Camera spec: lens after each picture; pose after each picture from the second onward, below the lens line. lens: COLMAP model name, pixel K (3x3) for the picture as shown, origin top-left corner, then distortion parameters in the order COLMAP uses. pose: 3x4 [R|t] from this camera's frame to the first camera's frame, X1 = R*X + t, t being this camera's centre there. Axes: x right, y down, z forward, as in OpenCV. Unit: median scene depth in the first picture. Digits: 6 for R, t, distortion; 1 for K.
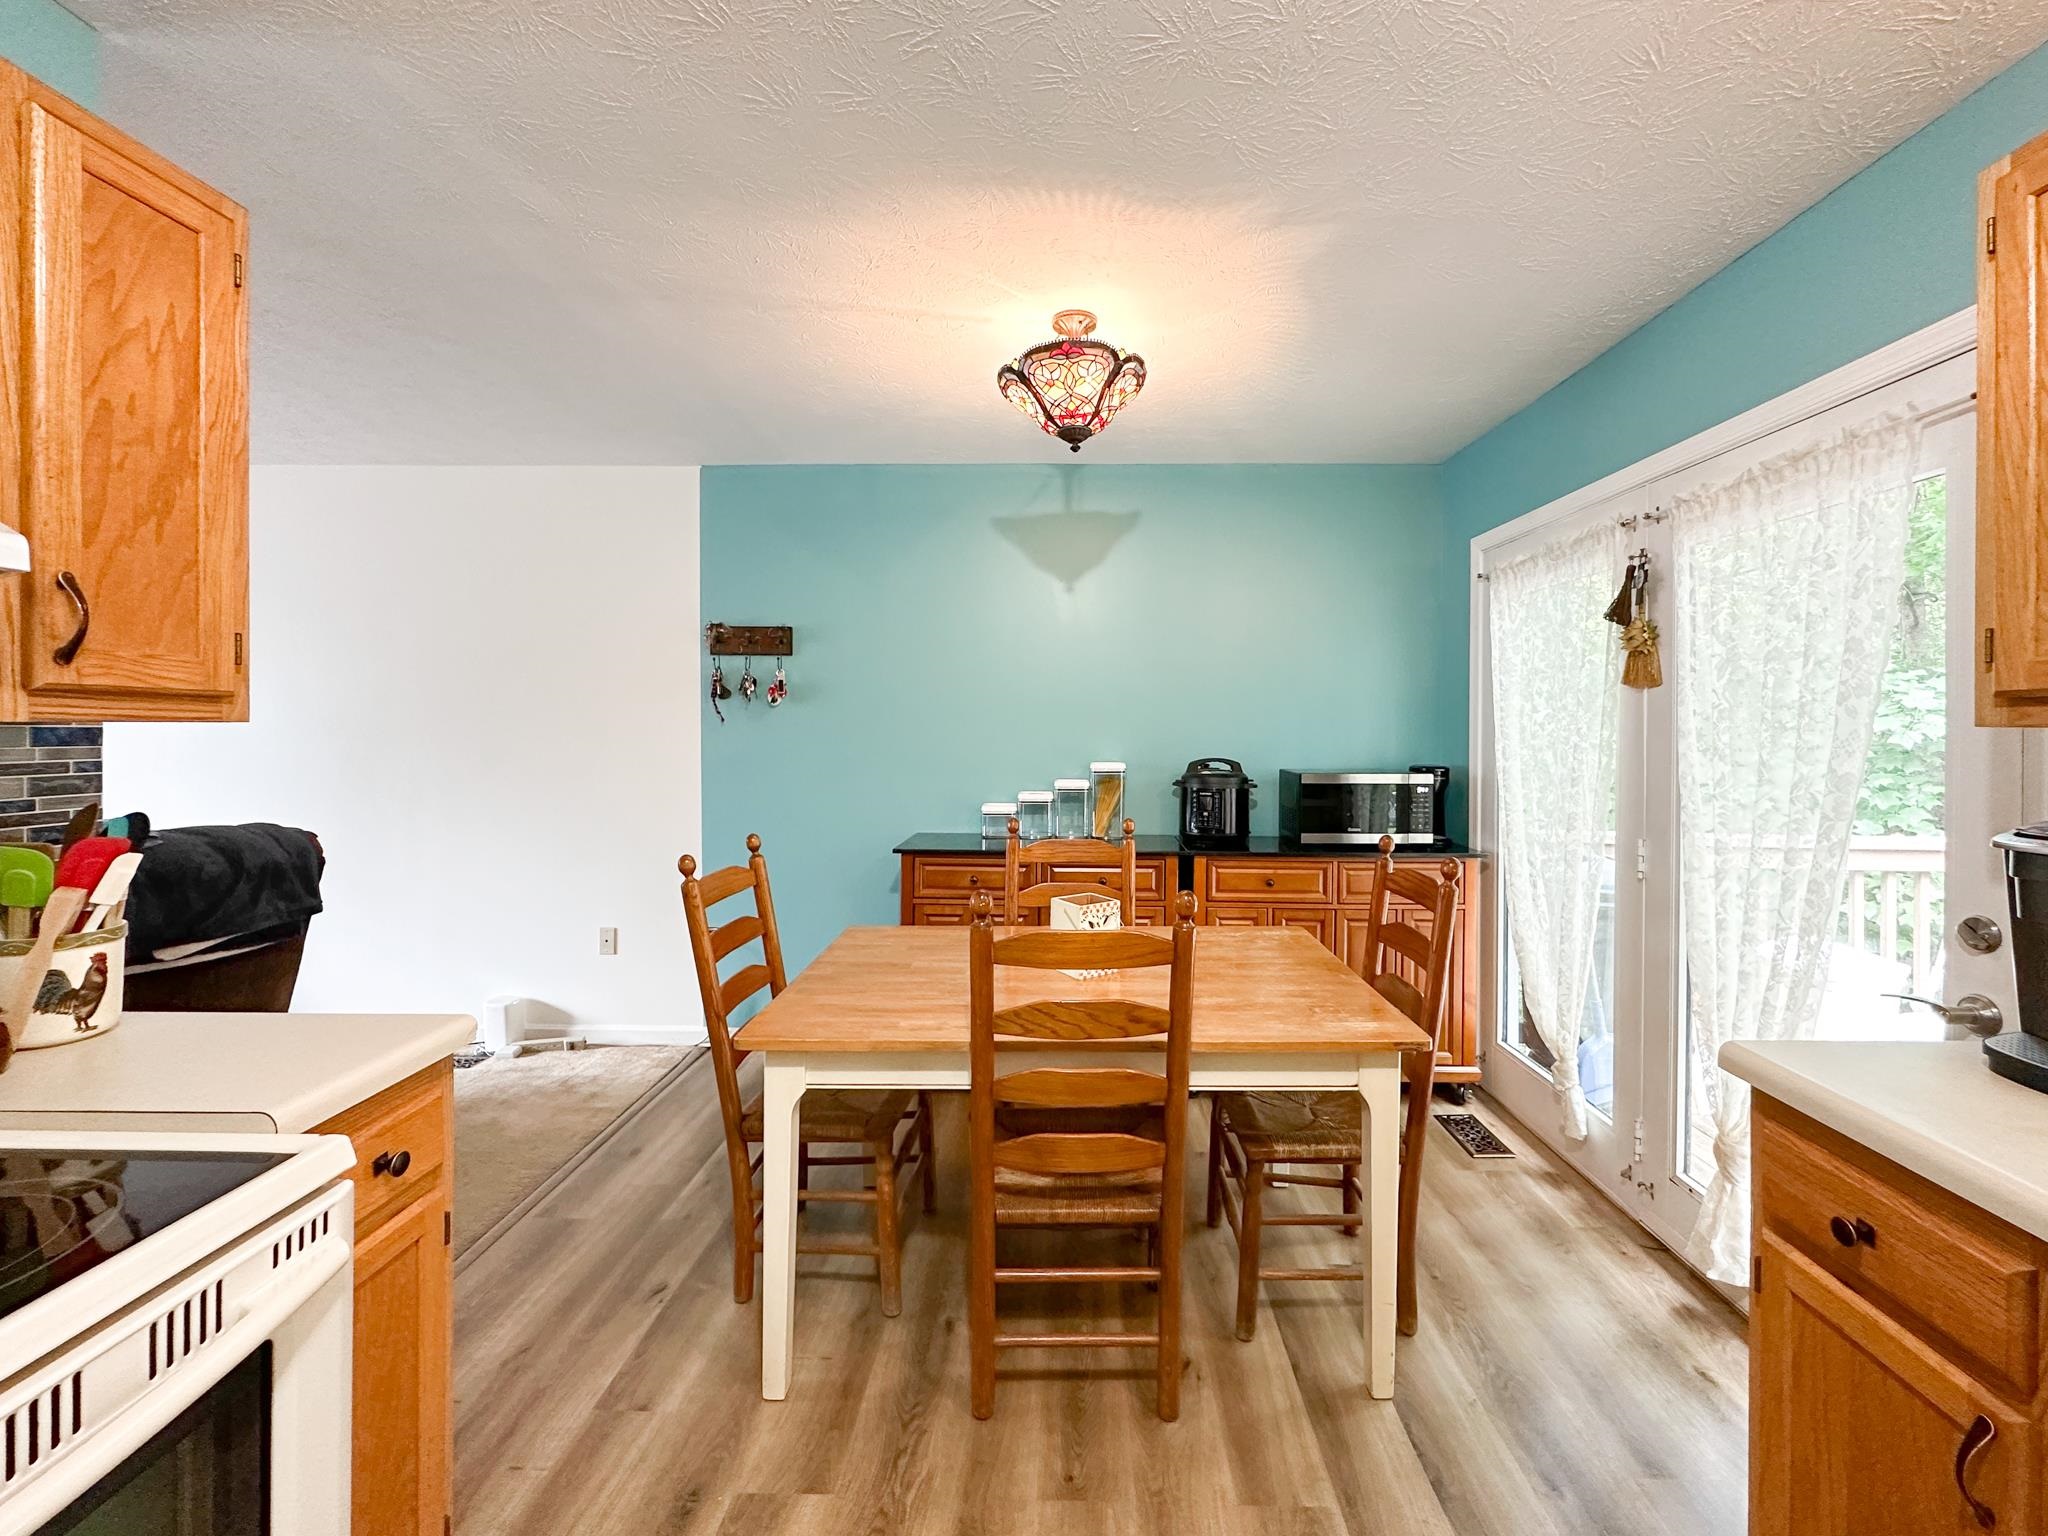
lens RADIAL K [[831.2, 0, 1056.1], [0, 831.2, 732.1], [0, 0, 1]] dist [-0.001105, -0.000380]
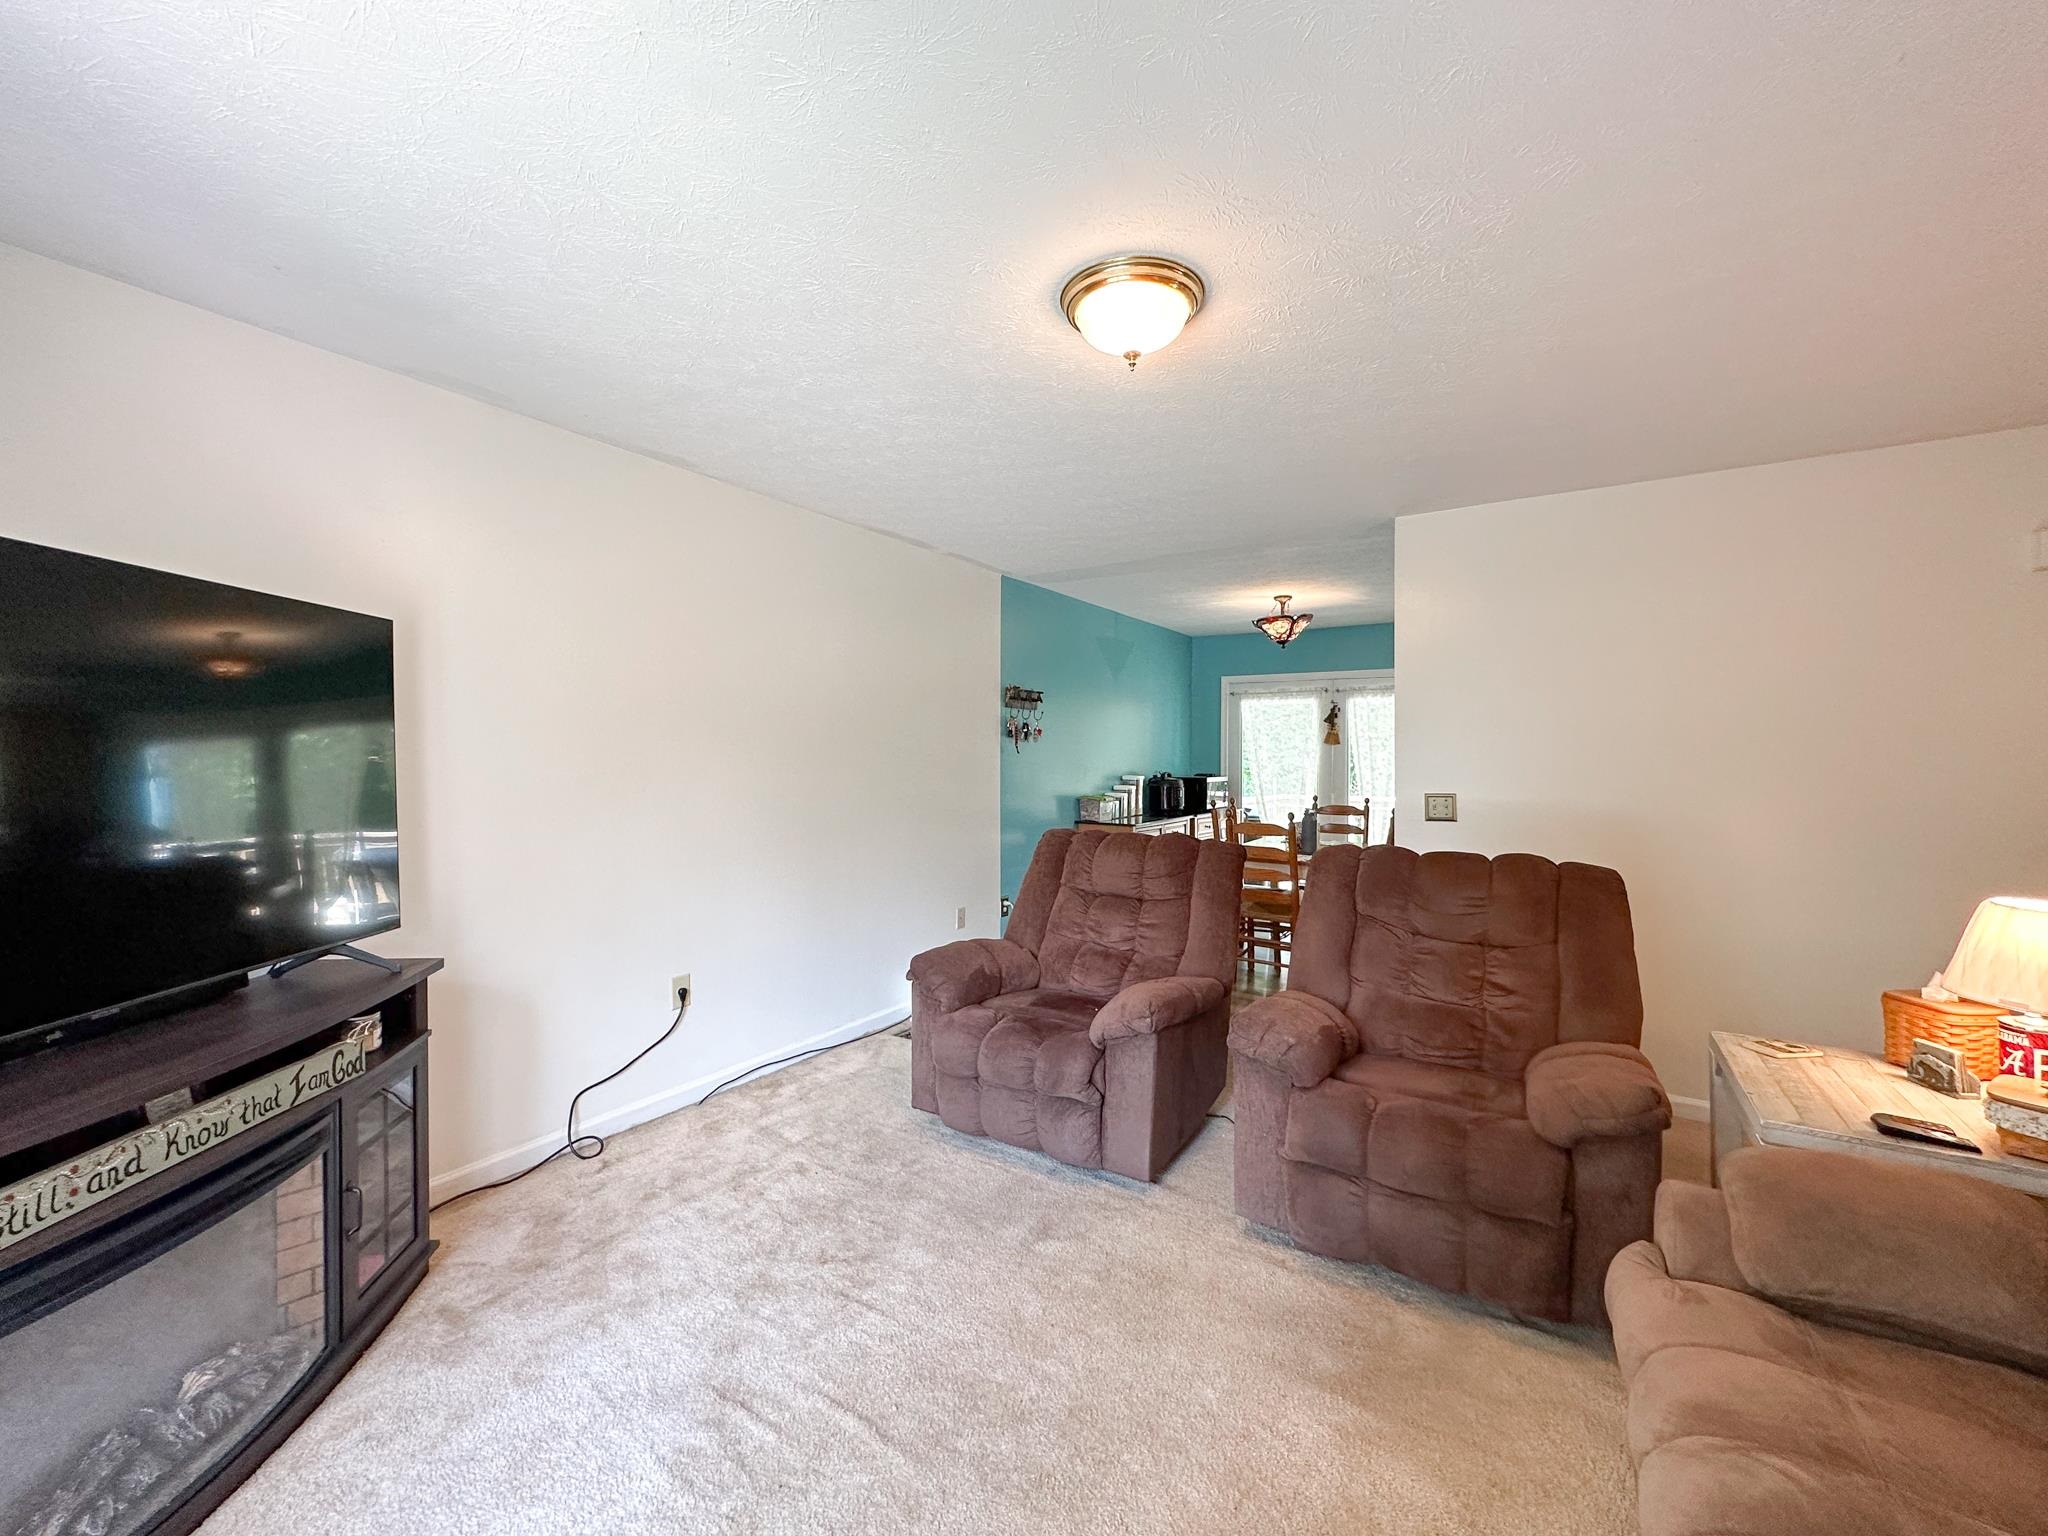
lens RADIAL K [[831.2, 0, 1015.0], [0, 831.2, 753.2], [0, 0, 1]] dist [-0.001105, -0.000380]
pose [[0.507572, 0.000511, 0.861609, -1.983436], [0.001842, 0.999997, -0.001678, -0.015671], [-0.861607, 0.002439, 0.507570, 0.350158]]
